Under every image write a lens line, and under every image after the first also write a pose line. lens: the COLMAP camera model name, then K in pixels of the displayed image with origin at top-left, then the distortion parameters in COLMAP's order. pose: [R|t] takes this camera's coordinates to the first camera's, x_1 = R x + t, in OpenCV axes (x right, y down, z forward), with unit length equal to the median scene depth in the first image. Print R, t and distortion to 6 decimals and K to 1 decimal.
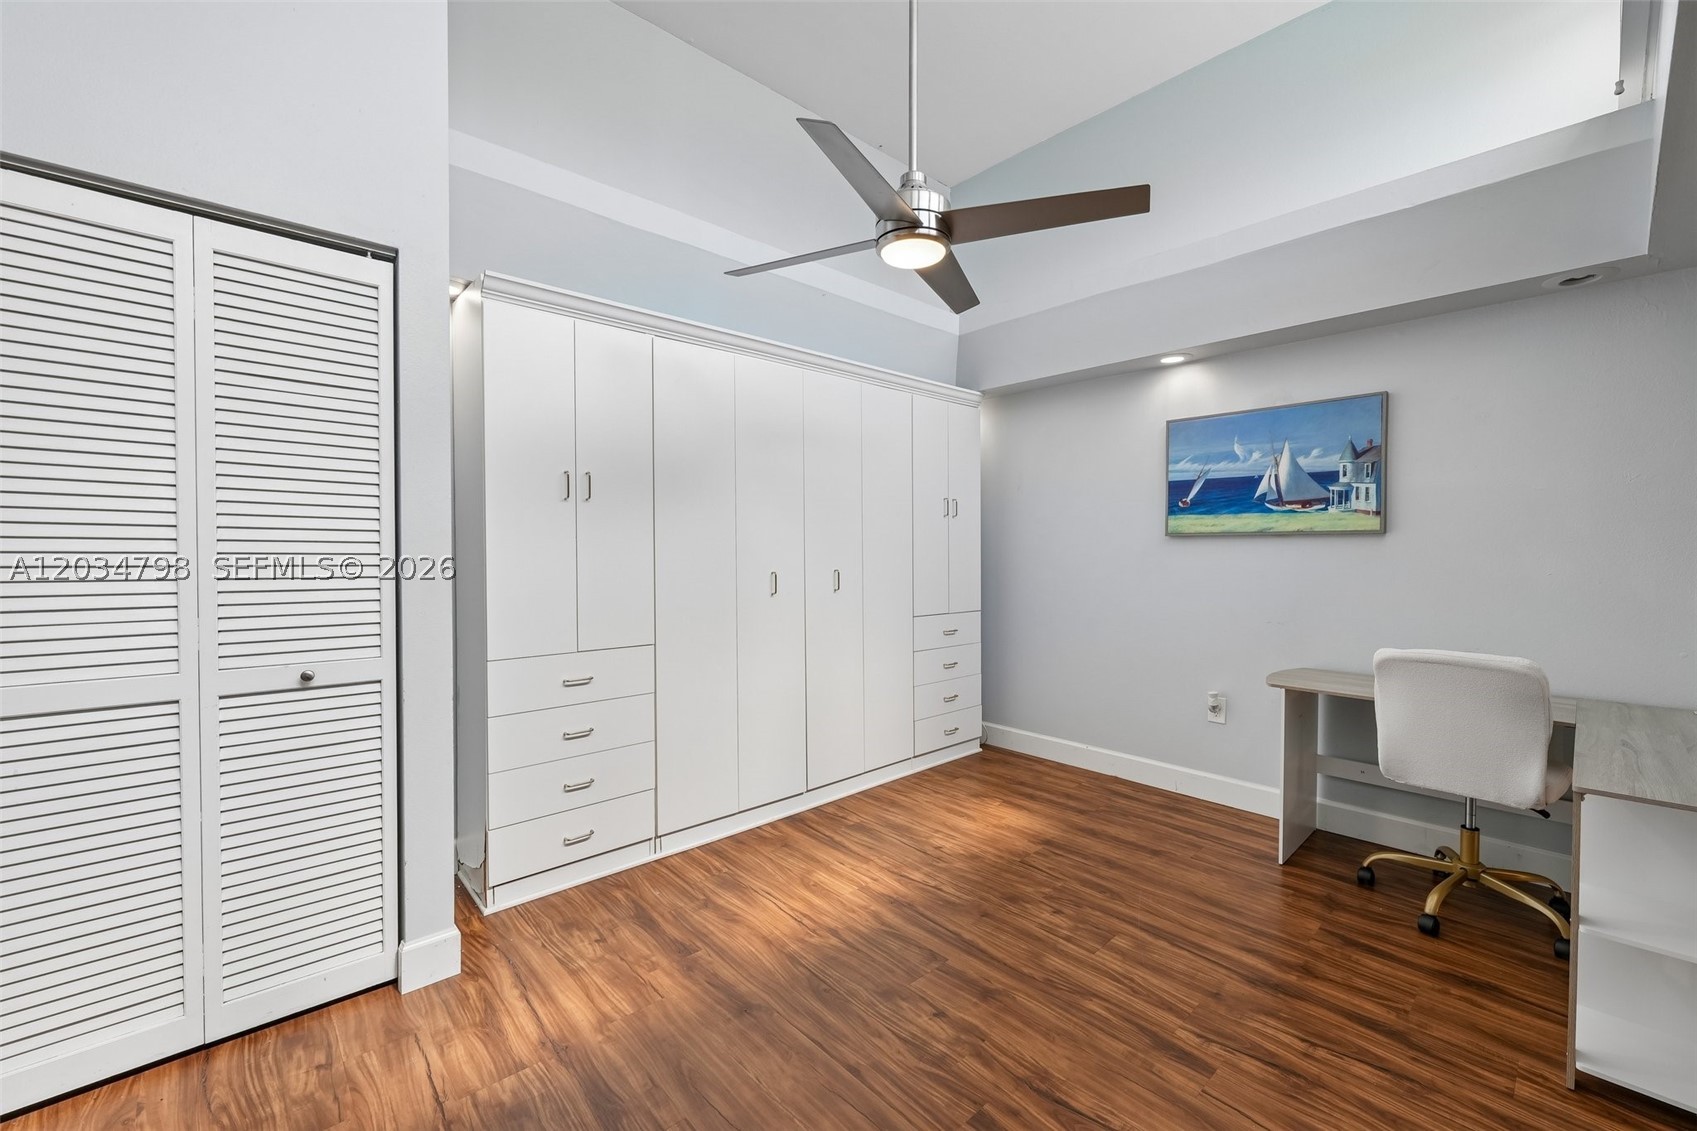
lens RADIAL K [[684.7, 0, 851.8], [0, 684.7, 561.7], [0, 0, 1]] dist [0.001247, 0.000004]
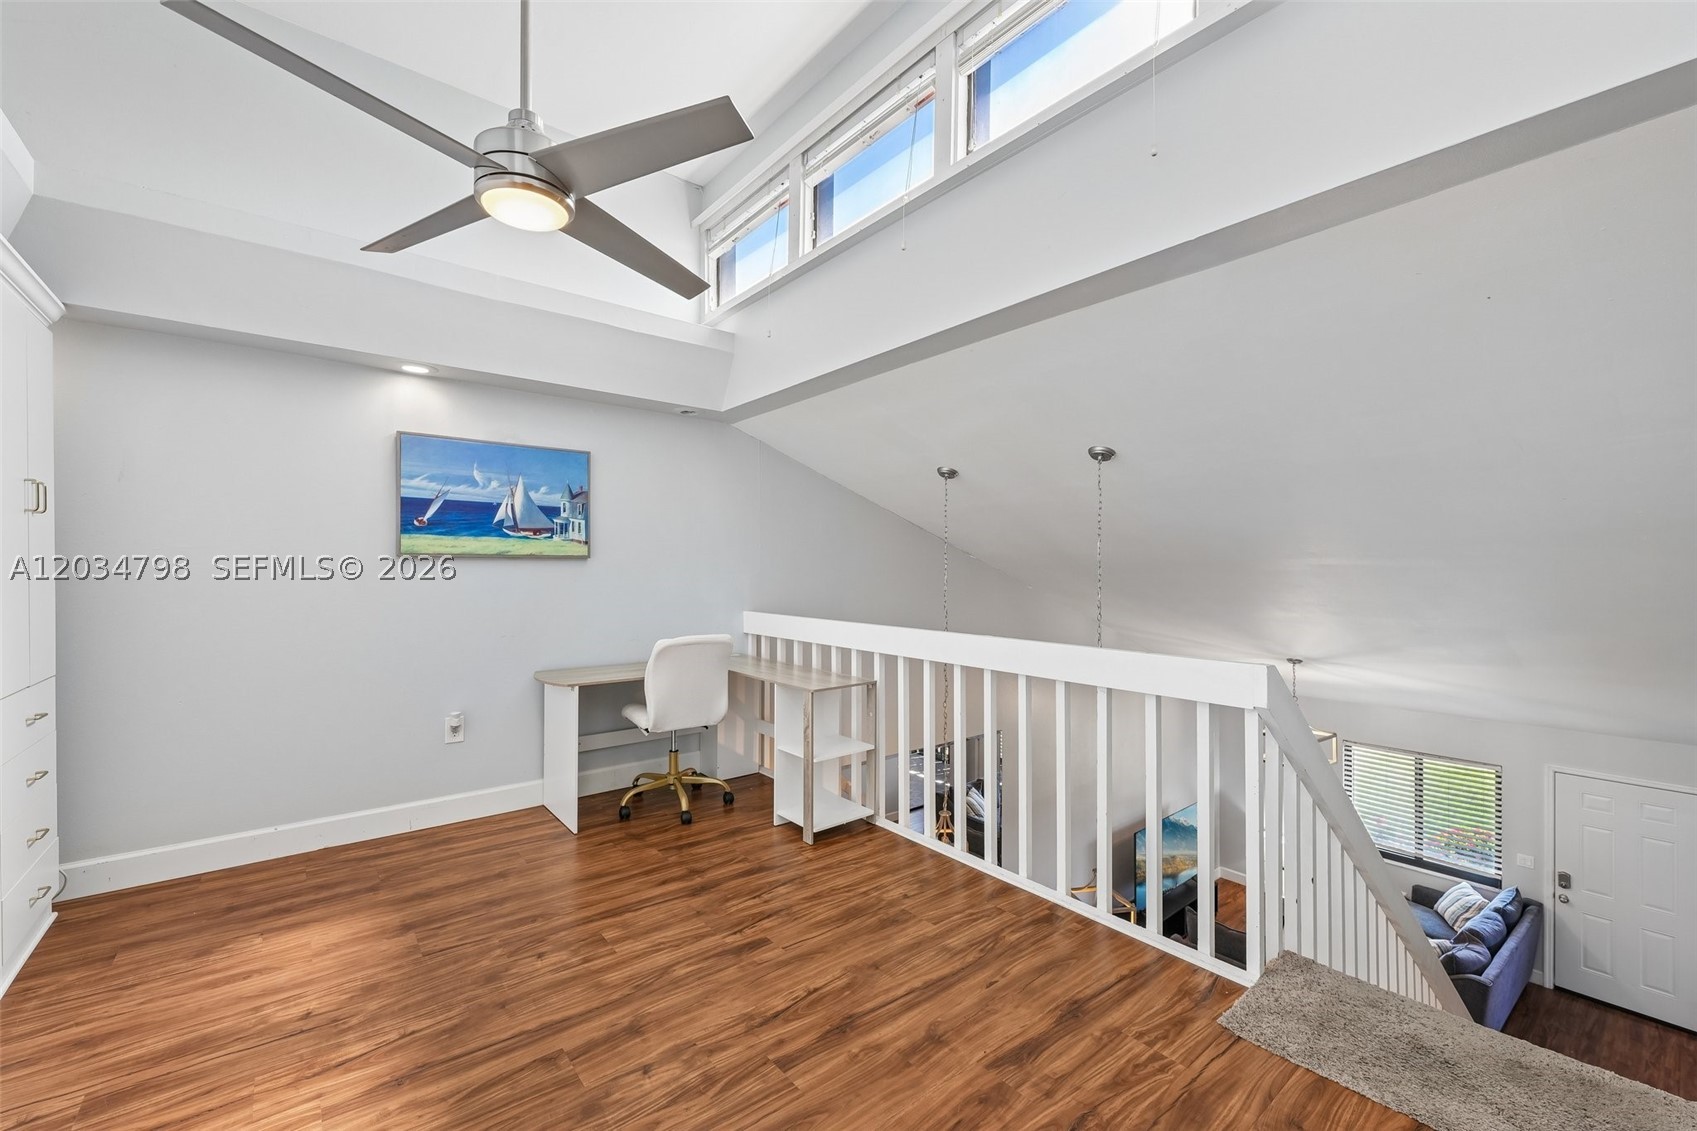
lens RADIAL K [[686.3, 0, 837.0], [0, 686.3, 561.5], [0, 0, 1]] dist [-0.000484, -0.000152]
pose [[0.075039, 0.011664, 0.997112, -0.678433], [0.017511, 0.999762, -0.013013, -0.012474], [-0.997027, 0.018437, 0.074817, 0.562778]]
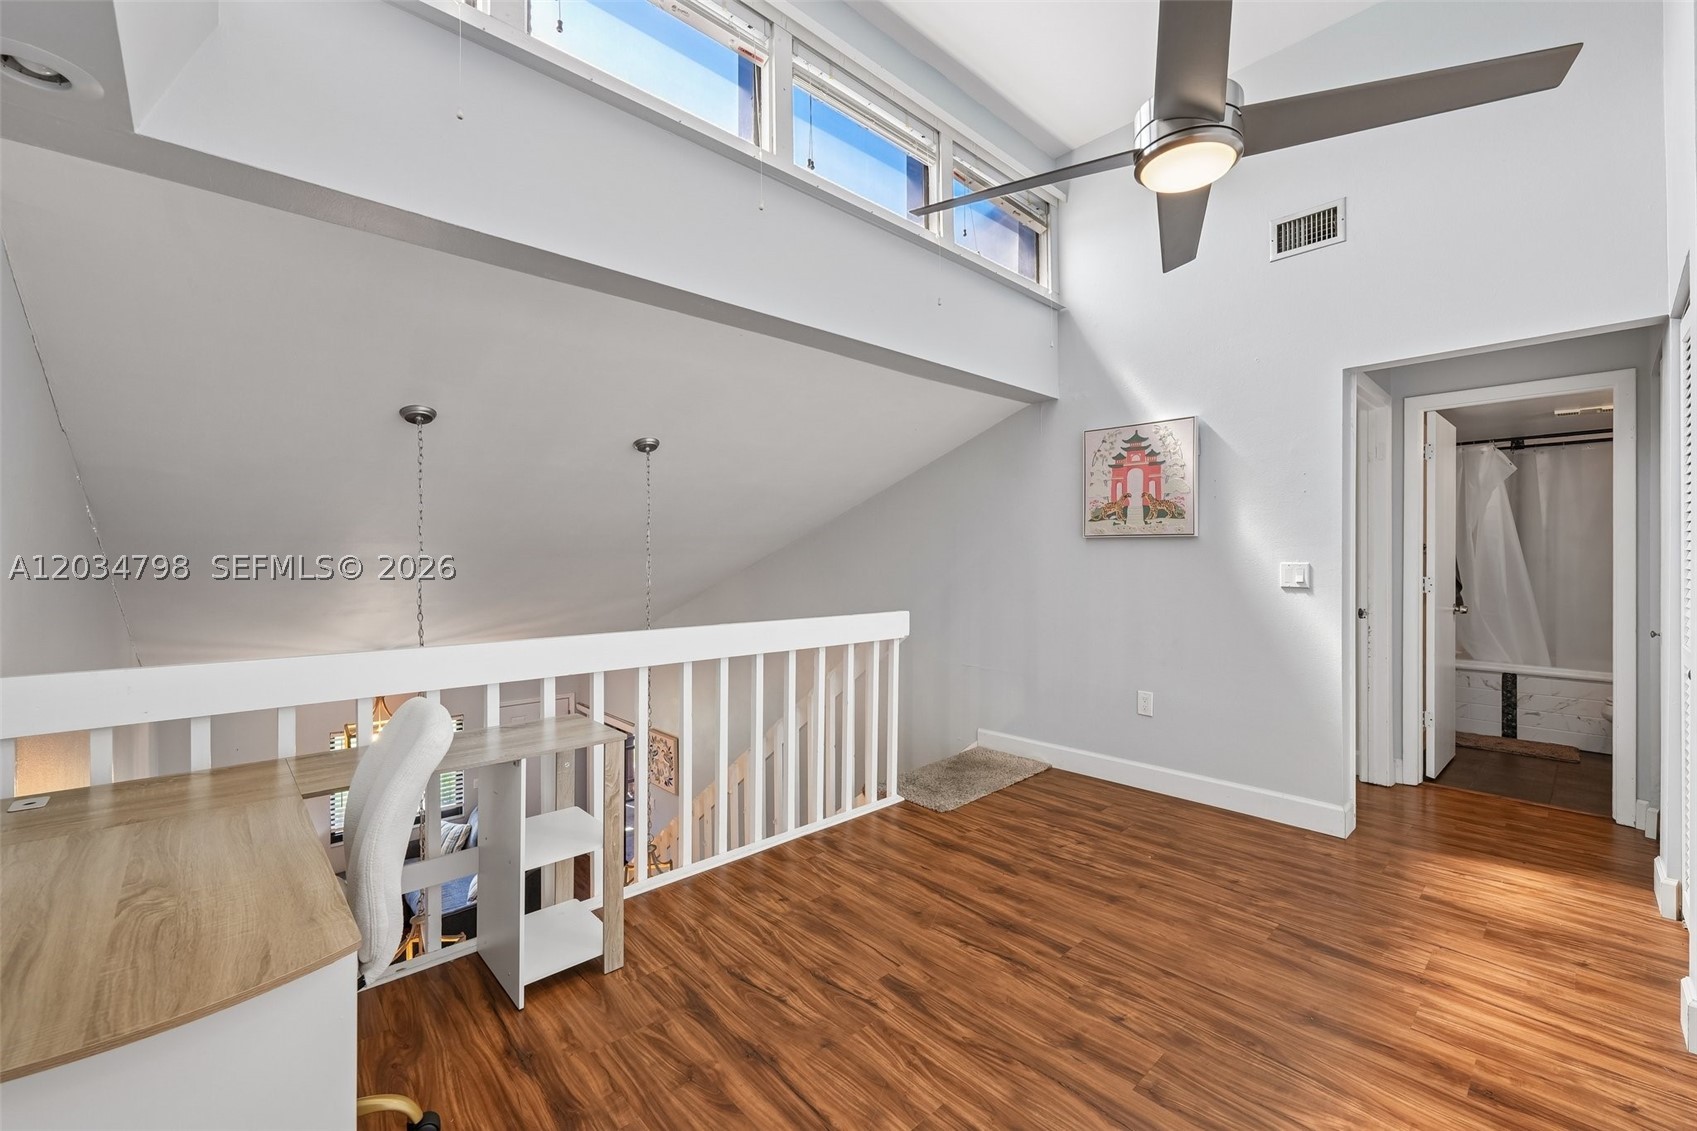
lens RADIAL K [[697.8, 0, 852.2], [0, 697.8, 560.6], [0, 0, 1]] dist [-0.001374, -0.000232]
pose [[-0.999986, 0.000843, -0.005153, 0.449003], [0.000709, 0.999661, 0.026009, -0.037407], [0.005173, 0.026005, -0.999648, 1.718930]]
